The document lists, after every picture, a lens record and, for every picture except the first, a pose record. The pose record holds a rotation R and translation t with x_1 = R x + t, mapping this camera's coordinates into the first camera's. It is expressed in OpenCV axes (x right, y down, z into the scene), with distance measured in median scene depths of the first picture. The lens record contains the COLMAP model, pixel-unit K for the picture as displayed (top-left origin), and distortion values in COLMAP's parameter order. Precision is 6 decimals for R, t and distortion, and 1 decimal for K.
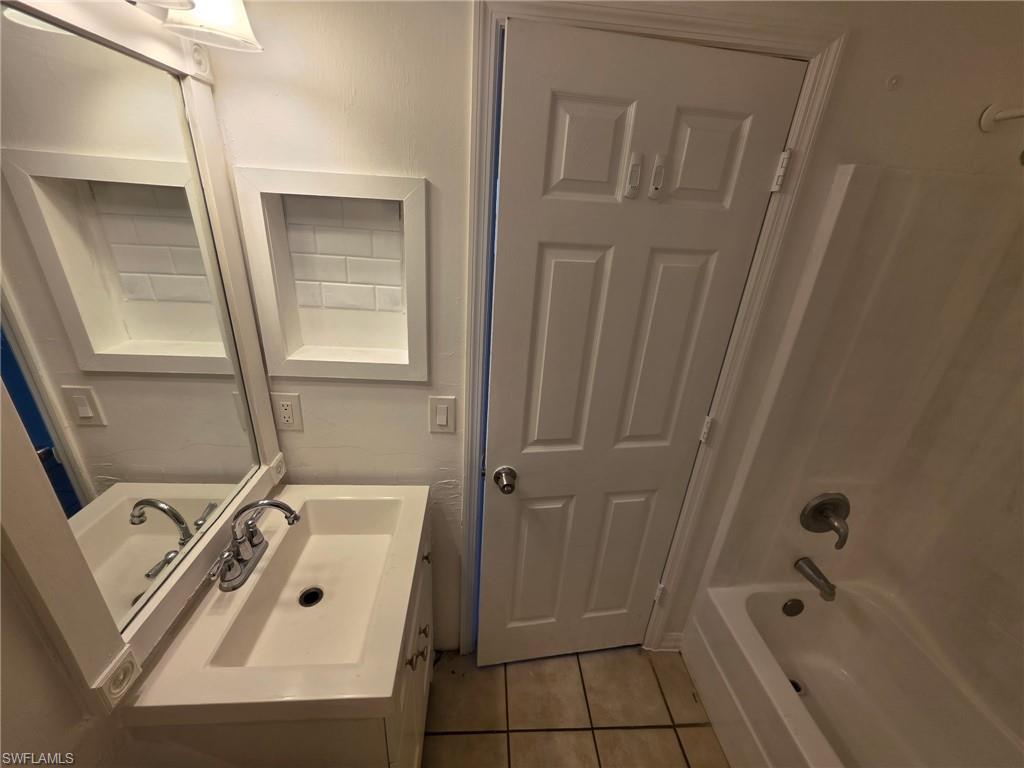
lens RADIAL K [[409.2, 0, 512.0], [0, 409.2, 384.0], [0, 0, 1]] dist [0.000672, -0.000234]
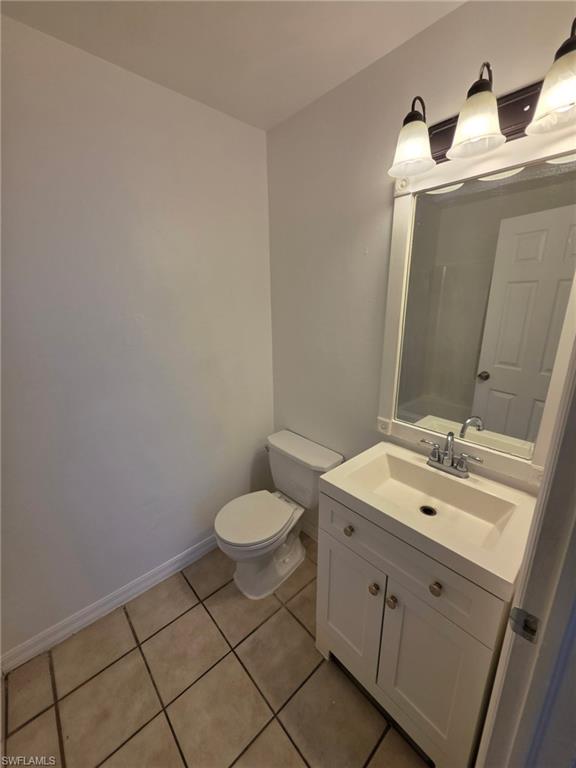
lens RADIAL K [[306.9, 0, 291.1], [0, 306.9, 381.9], [0, 0, 1]] dist [0.000672, -0.000234]
pose [[-0.780448, 0.108367, -0.615758, 0.533529], [-0.289090, 0.810714, 0.509087, -0.274948], [0.554372, 0.575326, -0.601392, 1.197636]]
